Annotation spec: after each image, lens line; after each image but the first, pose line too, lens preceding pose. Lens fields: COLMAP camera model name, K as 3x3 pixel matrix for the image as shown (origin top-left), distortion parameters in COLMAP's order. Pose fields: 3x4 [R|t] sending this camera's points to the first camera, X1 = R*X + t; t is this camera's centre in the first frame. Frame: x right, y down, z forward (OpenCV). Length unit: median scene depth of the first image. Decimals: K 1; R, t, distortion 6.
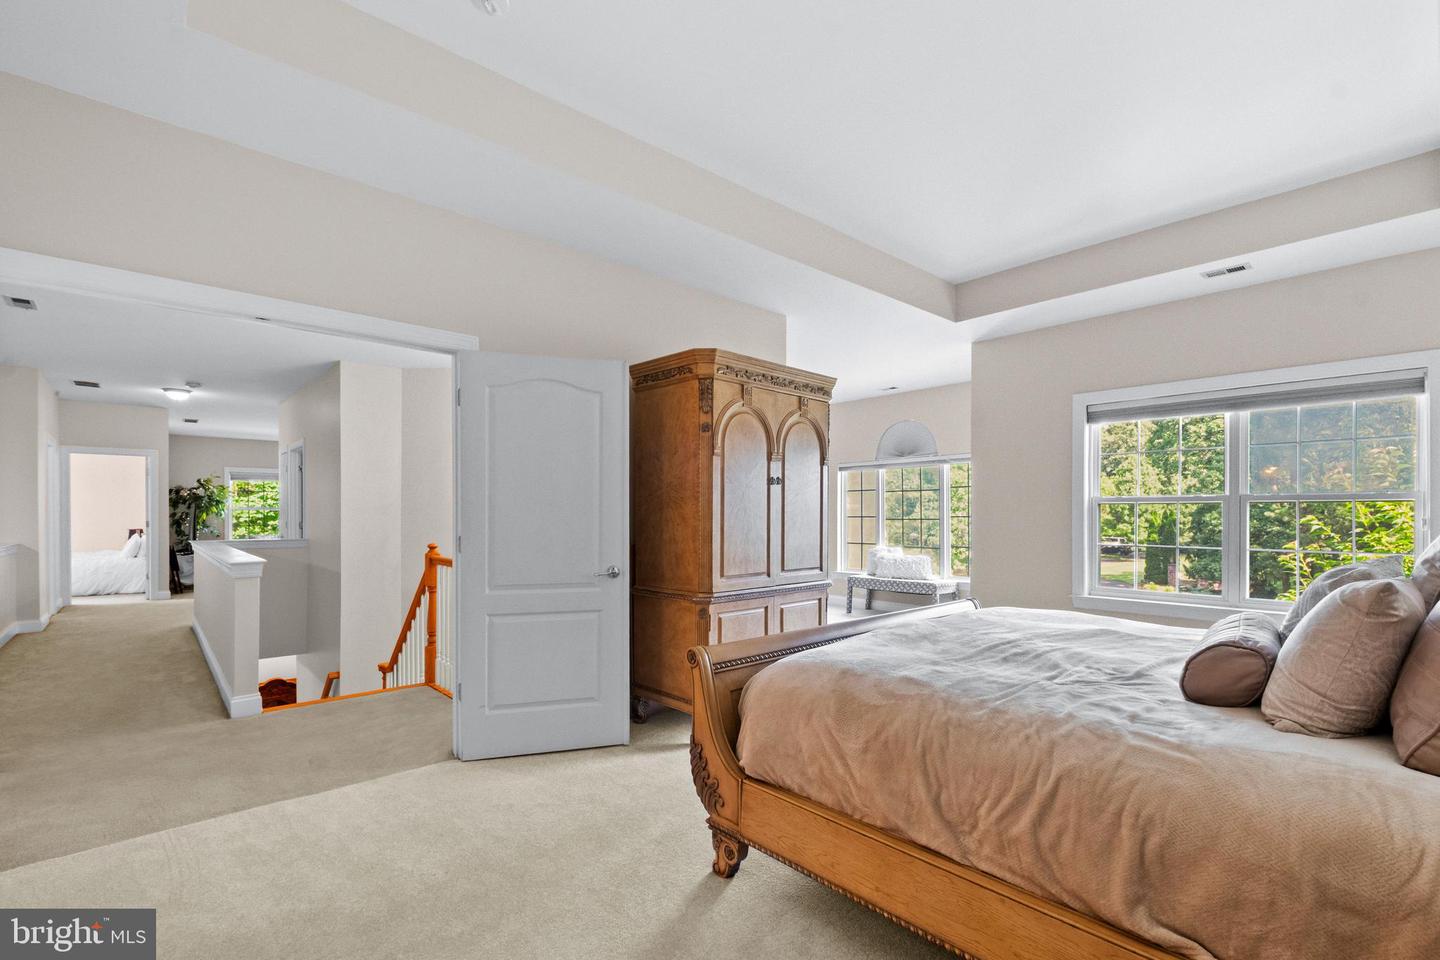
lens RADIAL K [[654.4, 0, 699.4], [0, 654.4, 516.5], [0, 0, 1]] dist [0.008316, -0.001581]
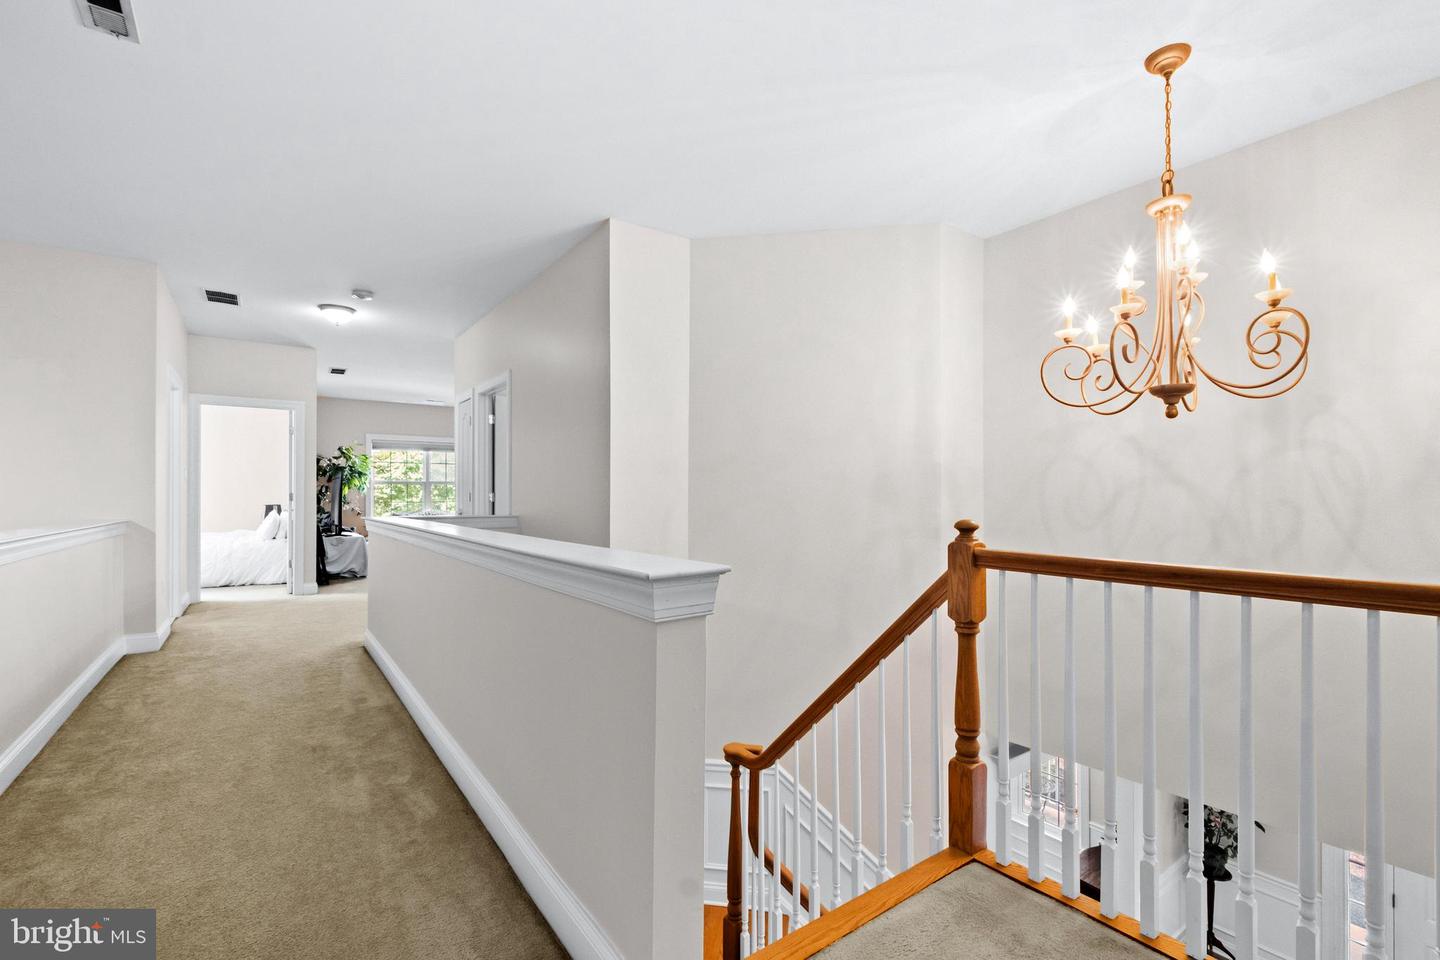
lens RADIAL K [[654.4, 0, 719.5], [0, 654.4, 491.2], [0, 0, 1]] dist [0.008316, -0.001581]
pose [[0.995383, -0.001953, -0.095966, -0.263746], [0.000929, 0.999942, -0.010709, 0.013481], [0.095981, 0.010571, 0.995327, 0.279344]]
